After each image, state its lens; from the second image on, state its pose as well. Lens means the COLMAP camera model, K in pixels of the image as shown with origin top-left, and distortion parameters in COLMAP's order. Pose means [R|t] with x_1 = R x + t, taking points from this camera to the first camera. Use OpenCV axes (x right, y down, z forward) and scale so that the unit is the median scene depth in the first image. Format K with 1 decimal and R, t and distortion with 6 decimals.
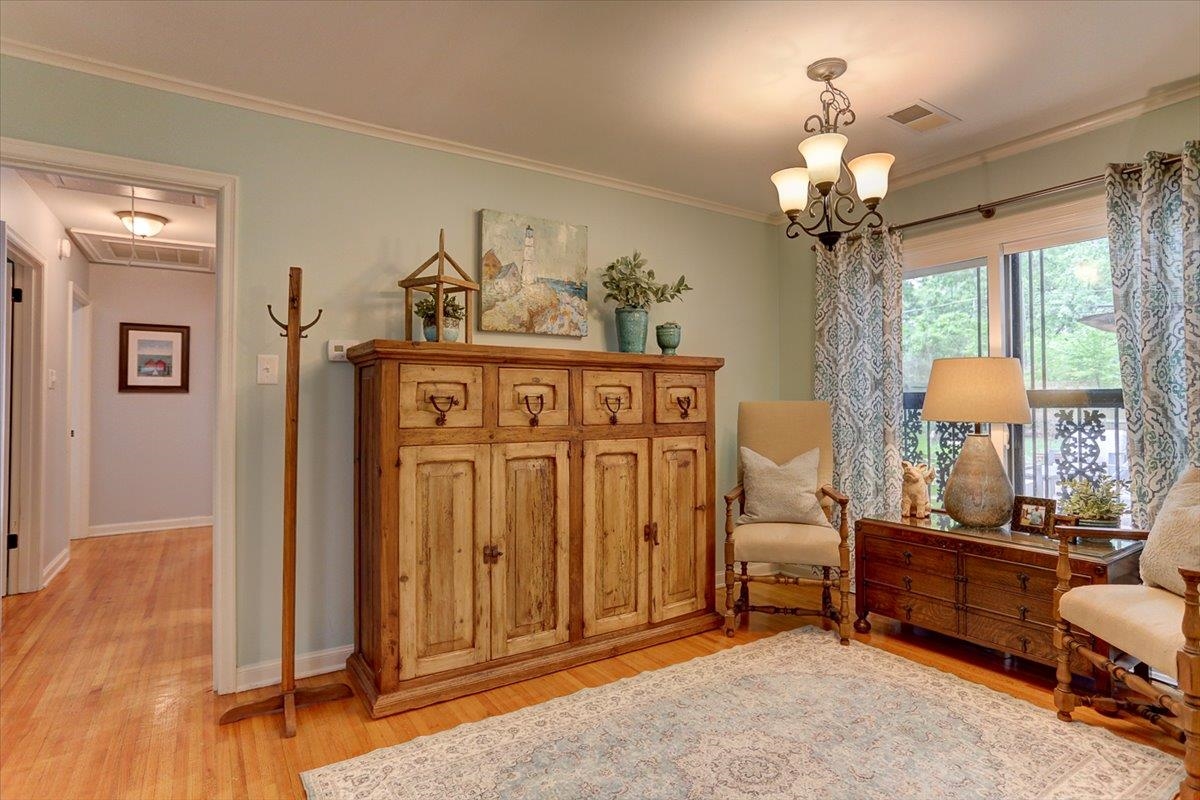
lens RADIAL K [[620.8, 0, 600.0], [0, 620.8, 400.0], [0, 0, 1]] dist [-0.054020, 0.036228]
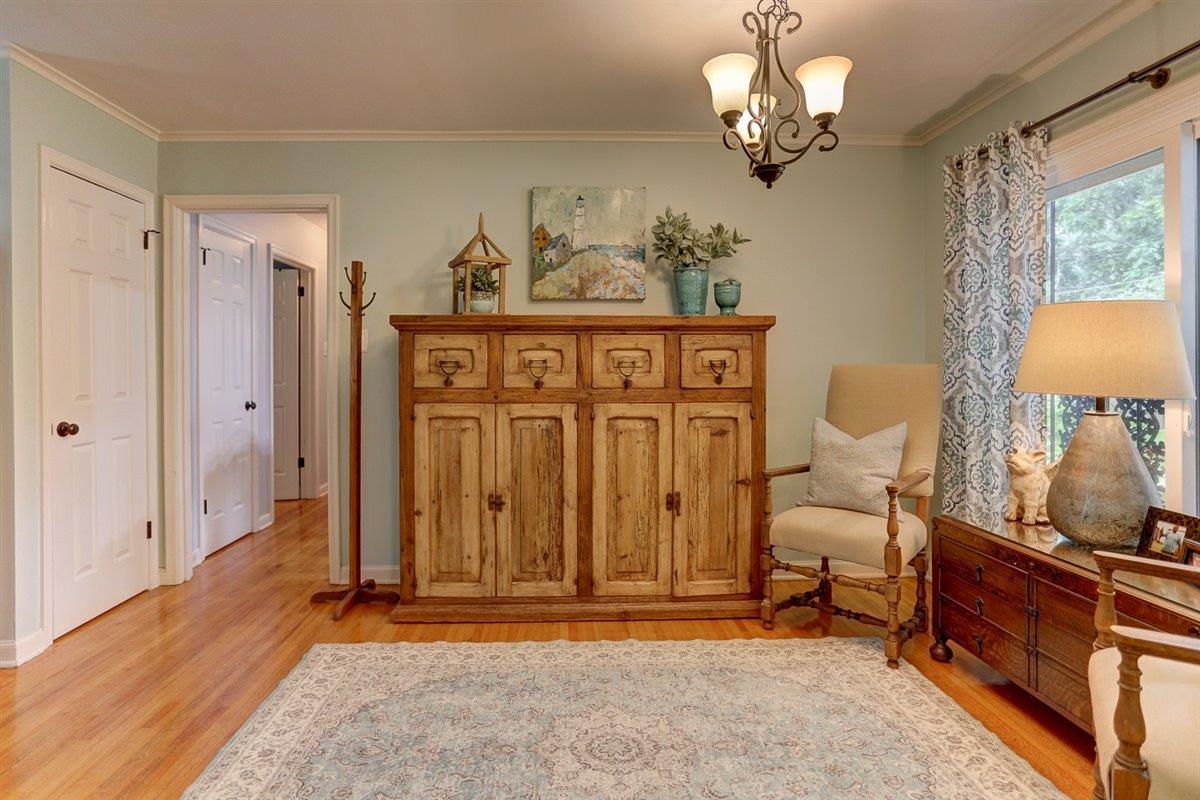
lens RADIAL K [[632.2, 0, 570.0], [0, 632.2, 375.4], [0, 0, 1]] dist [-0.052058, 0.031653]
pose [[0.853401, 0.007366, -0.521203, 0.487613], [0.003062, 0.999812, 0.019143, -0.000841], [0.521246, -0.017932, 0.853218, 0.094749]]
